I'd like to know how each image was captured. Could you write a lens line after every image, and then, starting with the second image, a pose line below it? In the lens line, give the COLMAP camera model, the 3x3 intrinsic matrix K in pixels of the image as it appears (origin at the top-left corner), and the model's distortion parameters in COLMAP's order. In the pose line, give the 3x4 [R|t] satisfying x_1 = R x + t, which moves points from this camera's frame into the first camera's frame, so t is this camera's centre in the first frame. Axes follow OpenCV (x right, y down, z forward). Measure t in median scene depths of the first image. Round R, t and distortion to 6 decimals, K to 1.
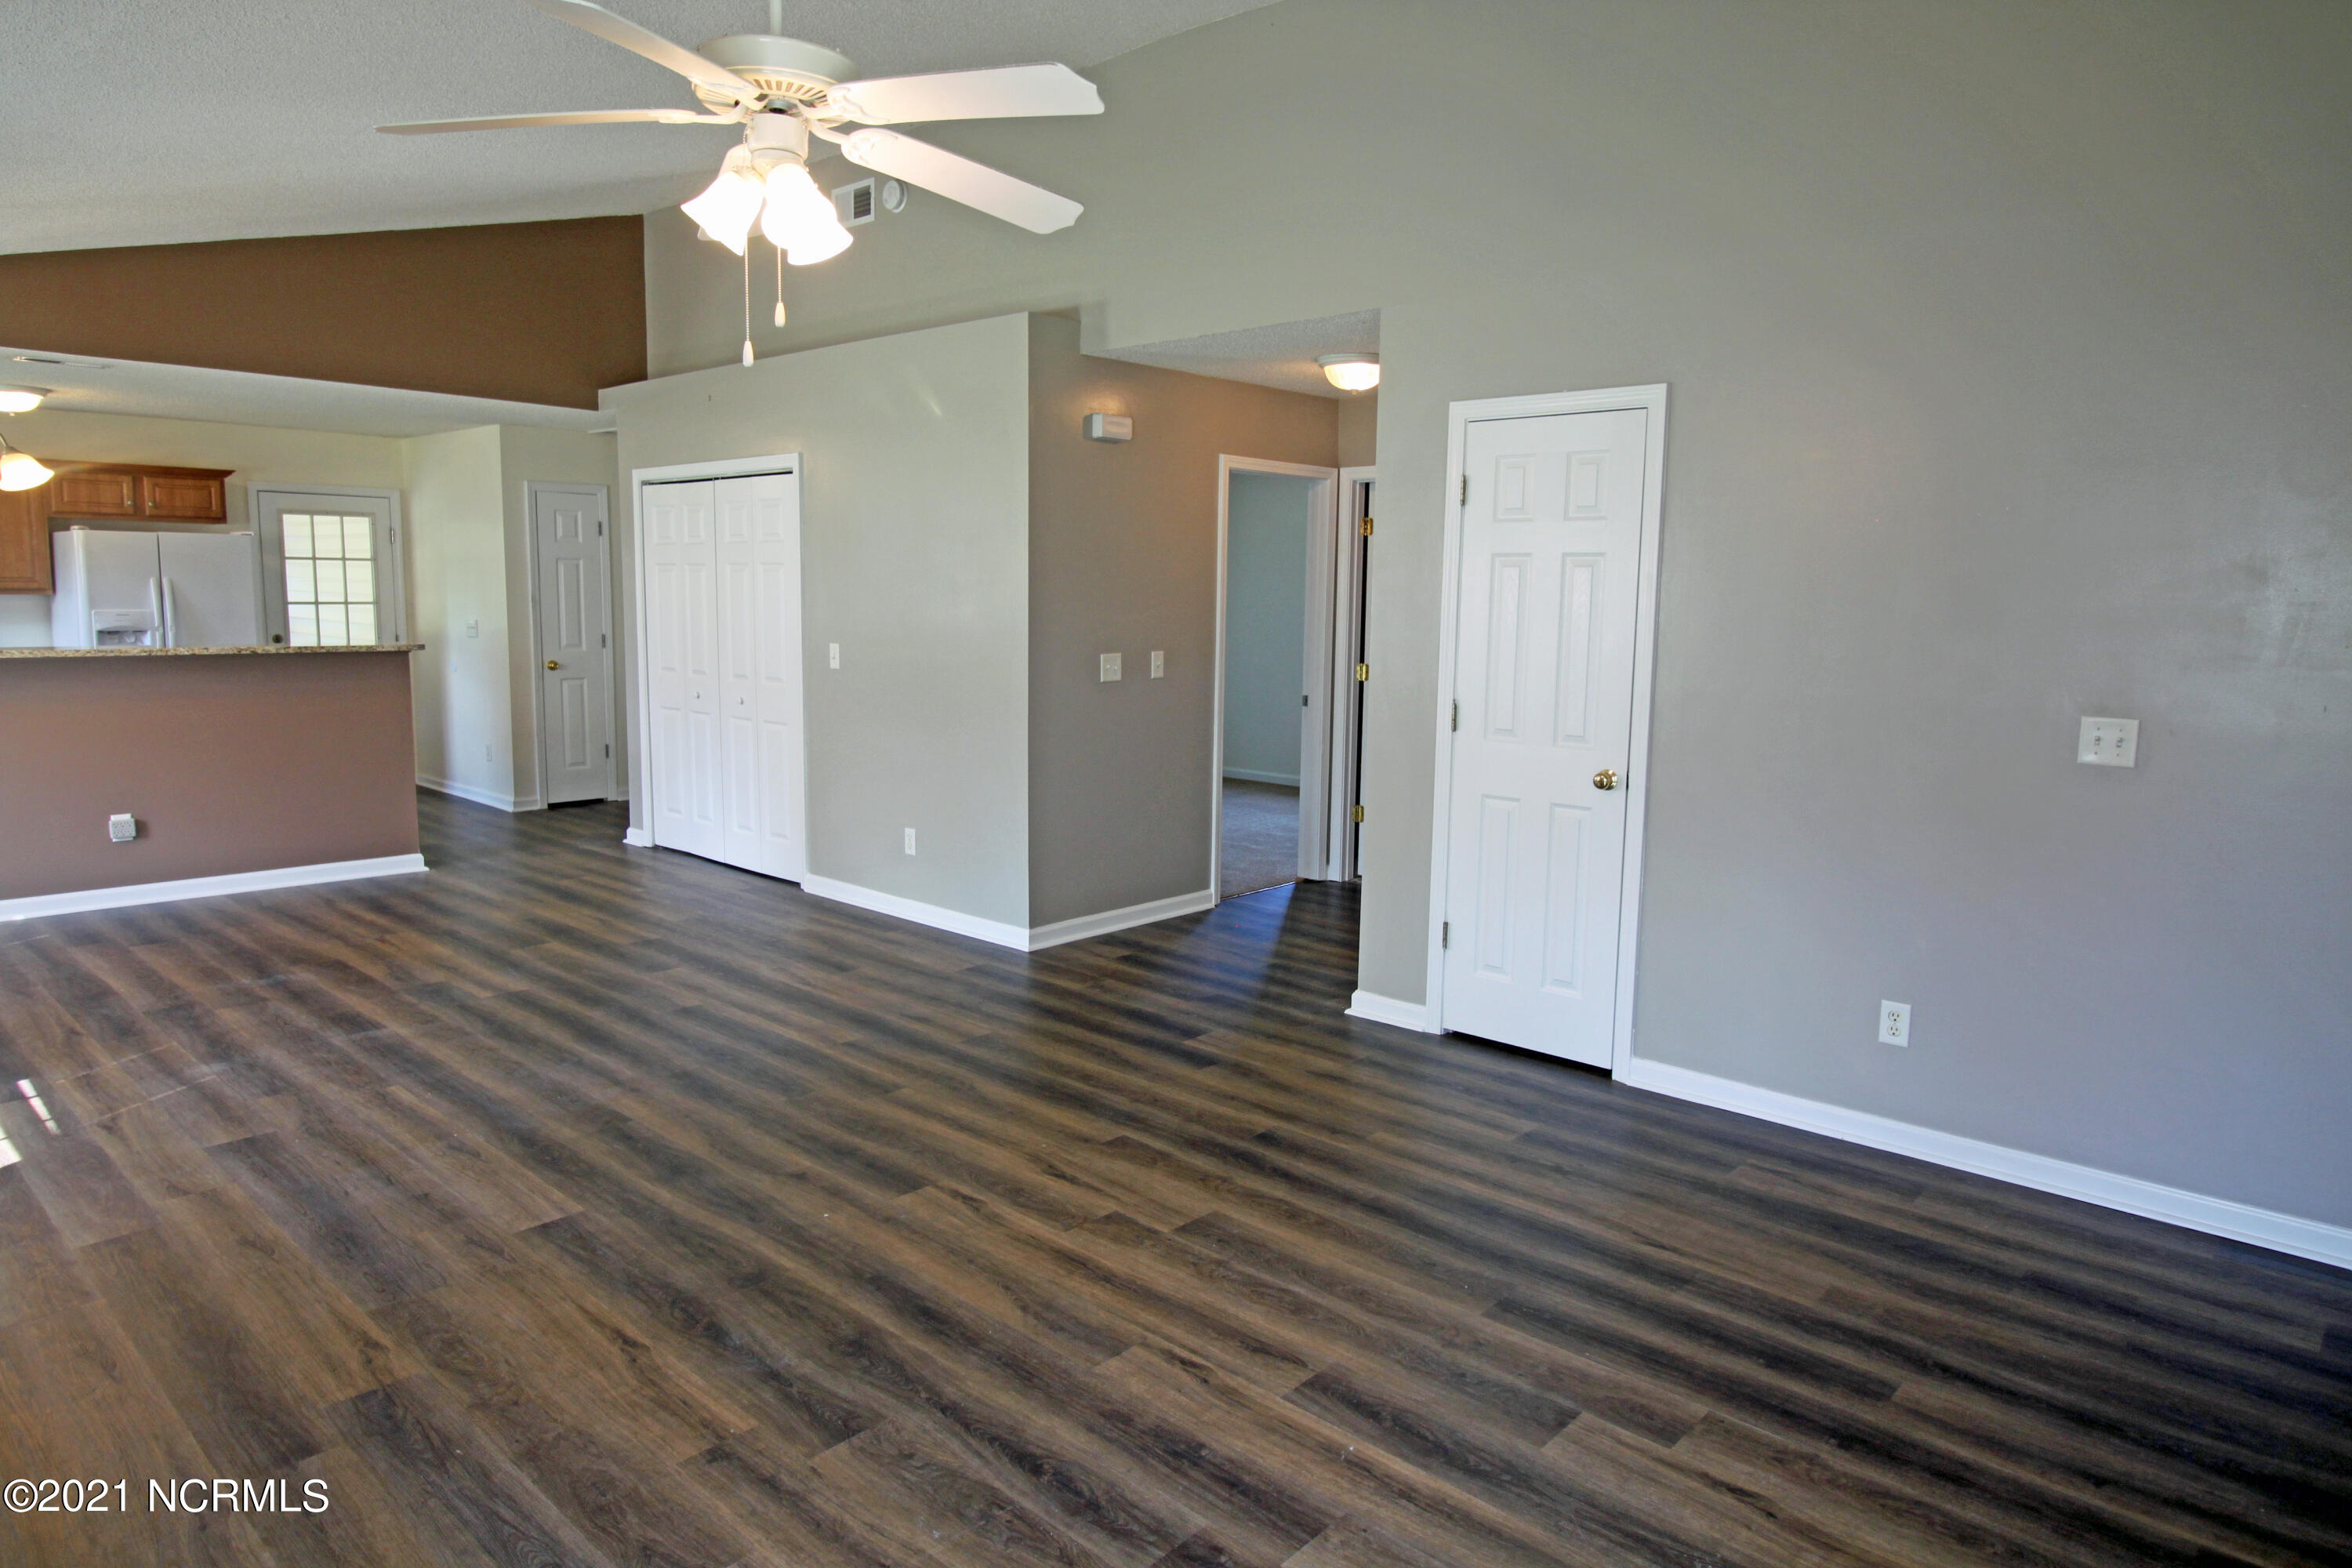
lens RADIAL K [[1409.1, 0, 1183.1], [0, 1409.1, 760.5], [0, 0, 1]] dist [0.000504, -0.005749]
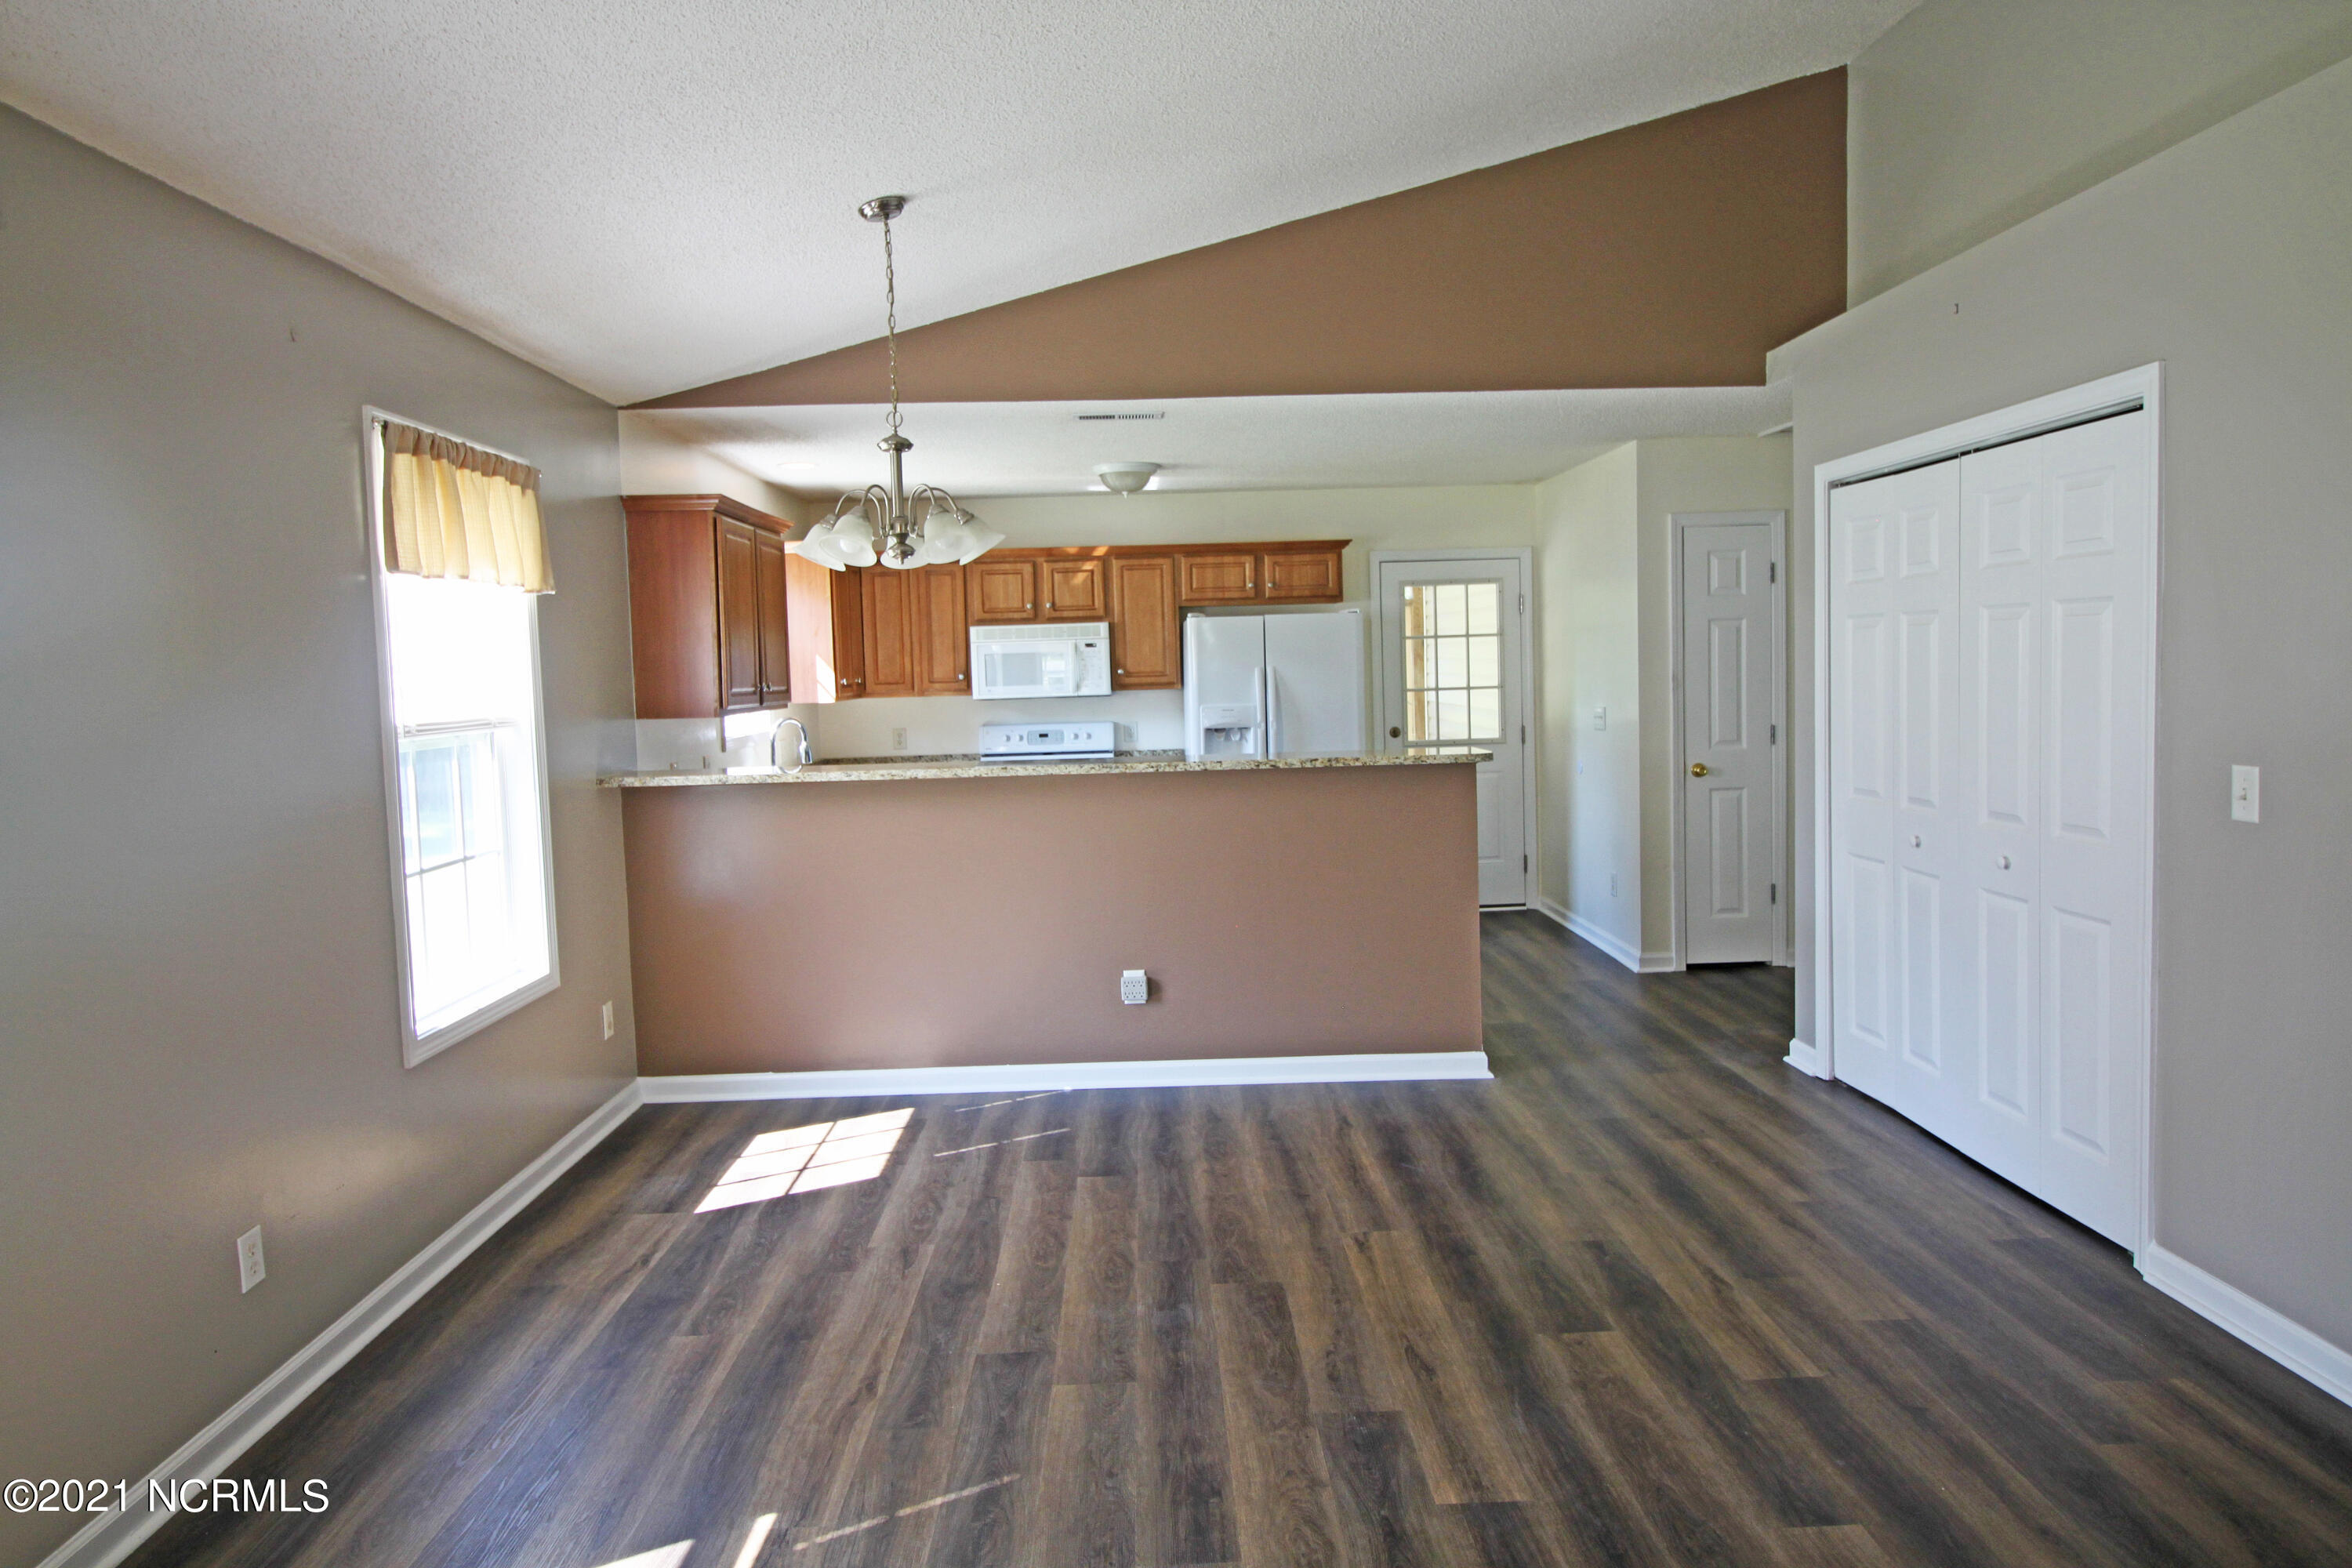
lens RADIAL K [[1436.9, 0, 1179.1], [0, 1436.9, 755.5], [0, 0, 1]] dist [0.001869, -0.001595]
pose [[0.695018, 0.009591, -0.718929, -0.147536], [-0.047796, 0.998316, -0.032888, -0.052174], [0.717402, 0.057219, 0.694305, 0.417772]]
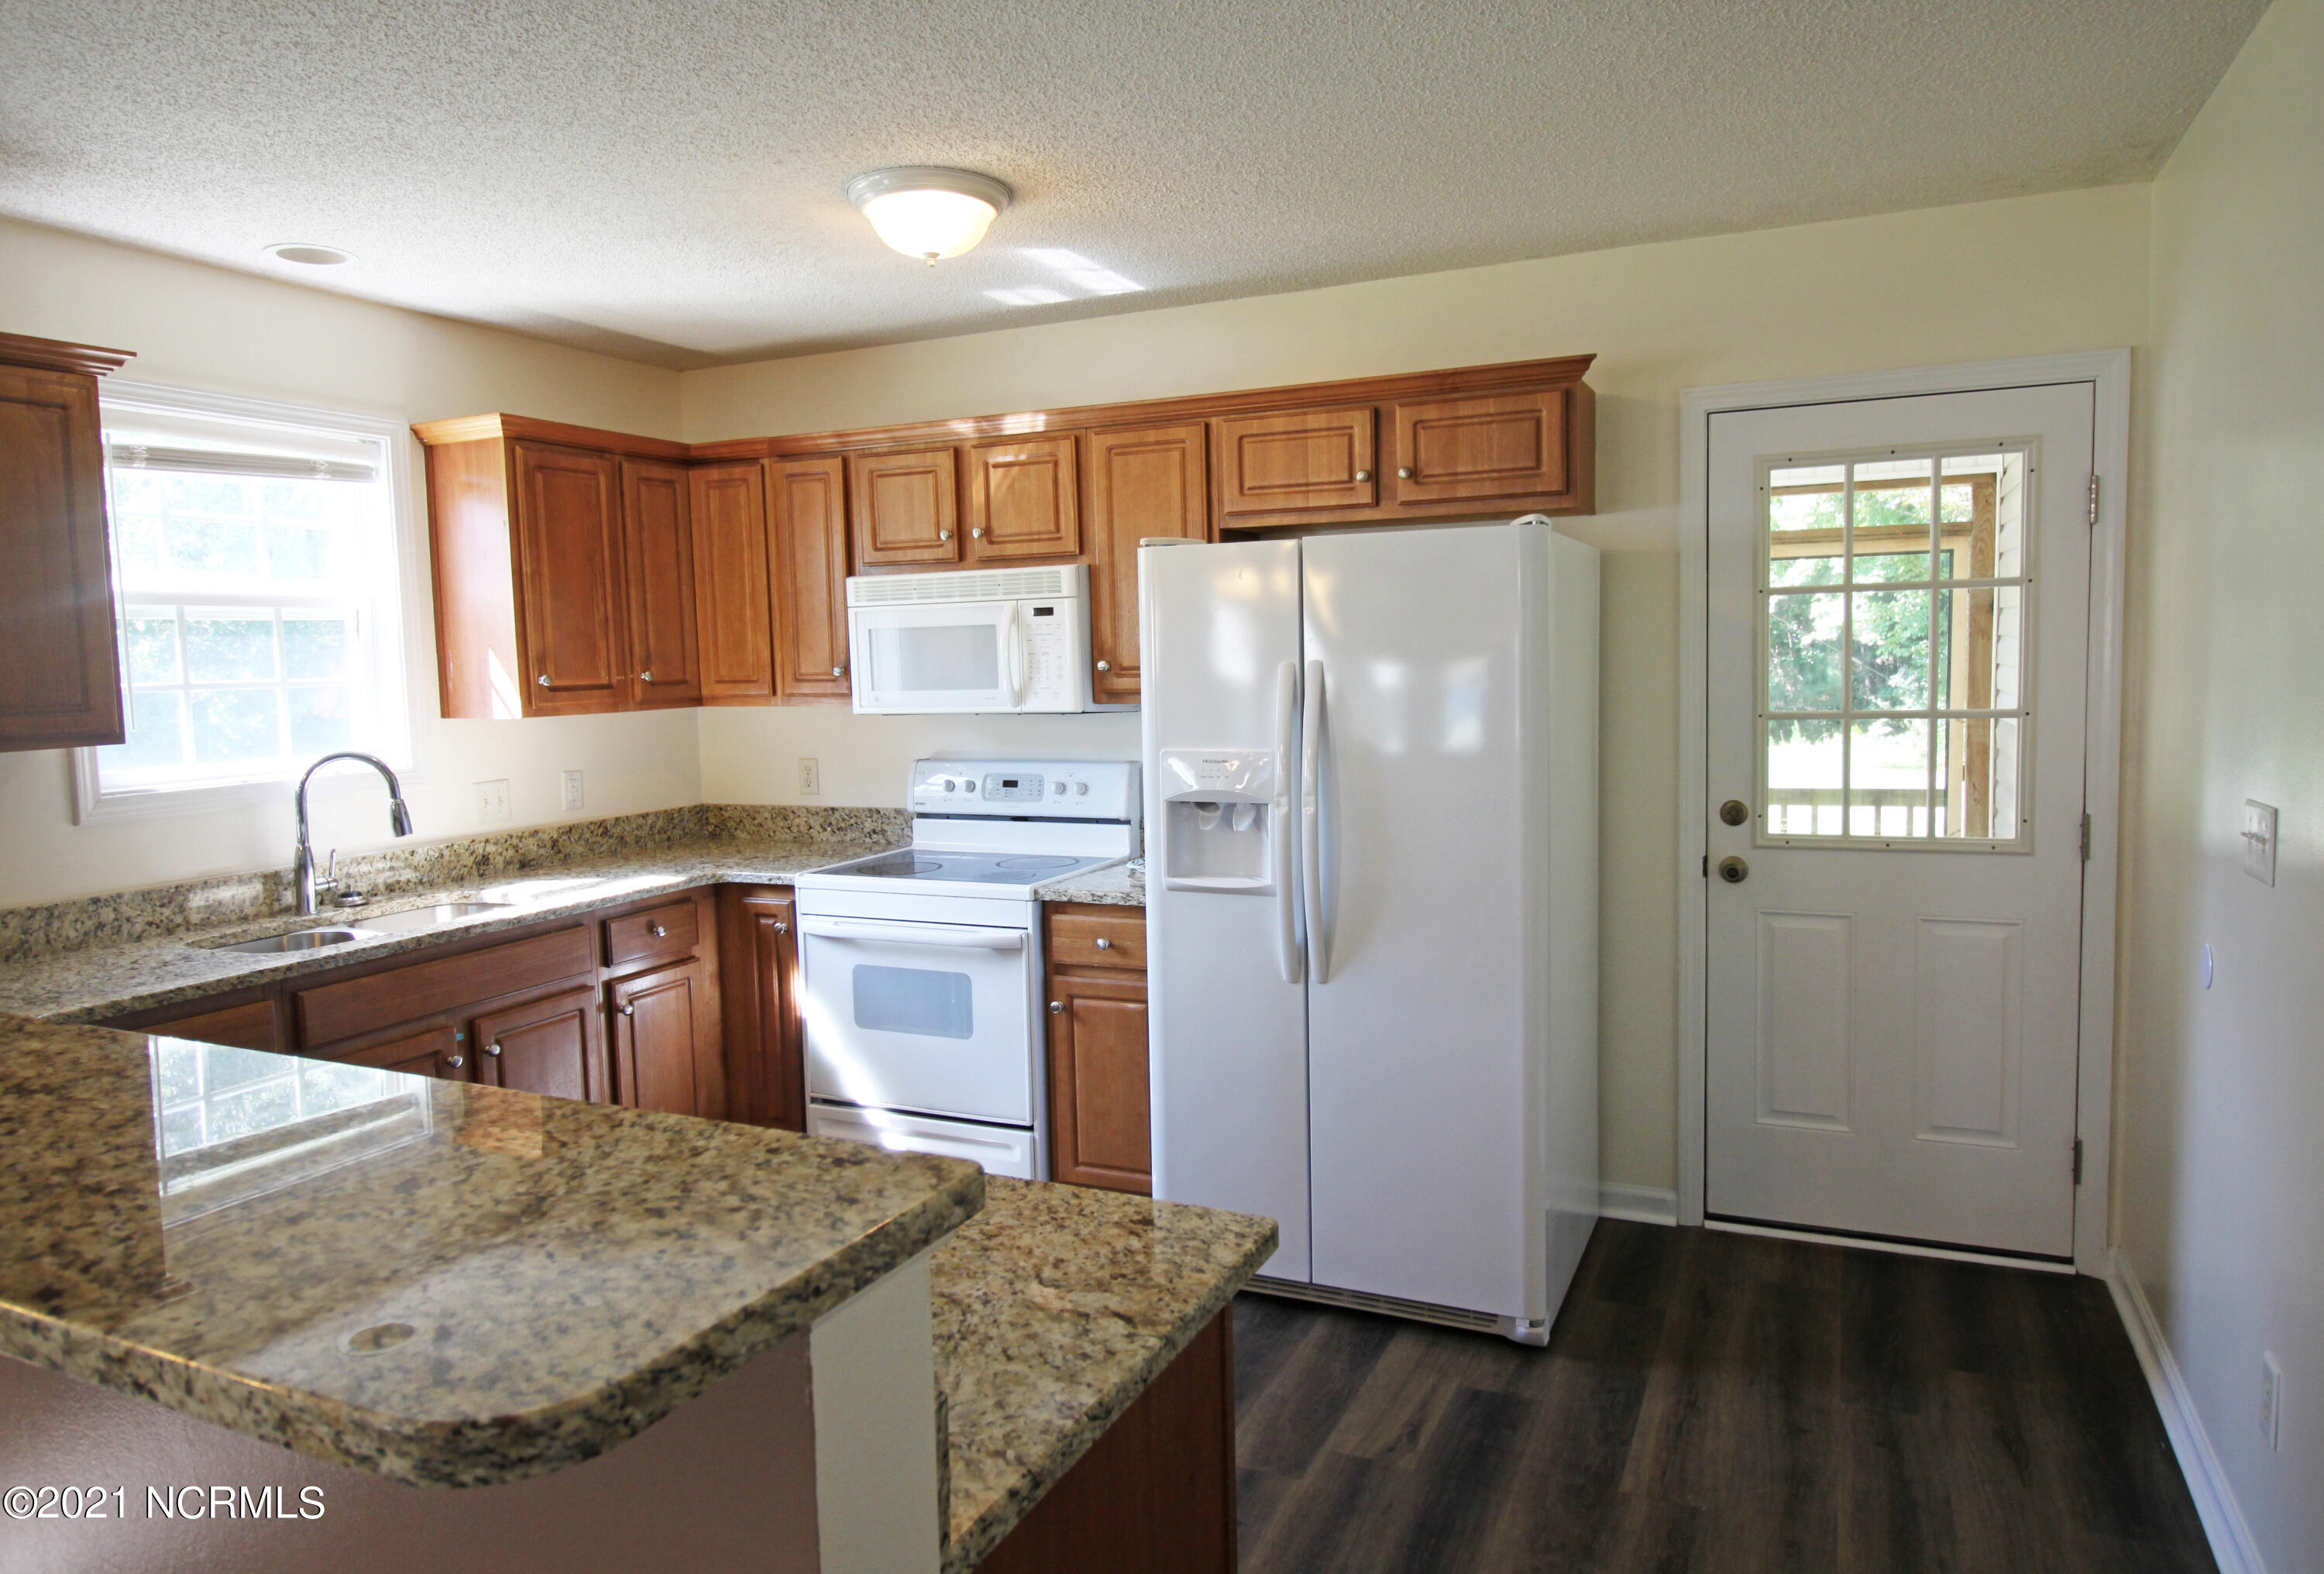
lens RADIAL K [[1476.0, 0, 1179.1], [0, 1476.0, 785.4], [0, 0, 1]] dist [0.007206, 0.000913]
pose [[0.309326, 0.062641, -0.948891, -0.446542], [-0.088271, 0.995411, 0.036937, -0.131999], [0.946850, 0.072333, 0.313436, 1.029680]]
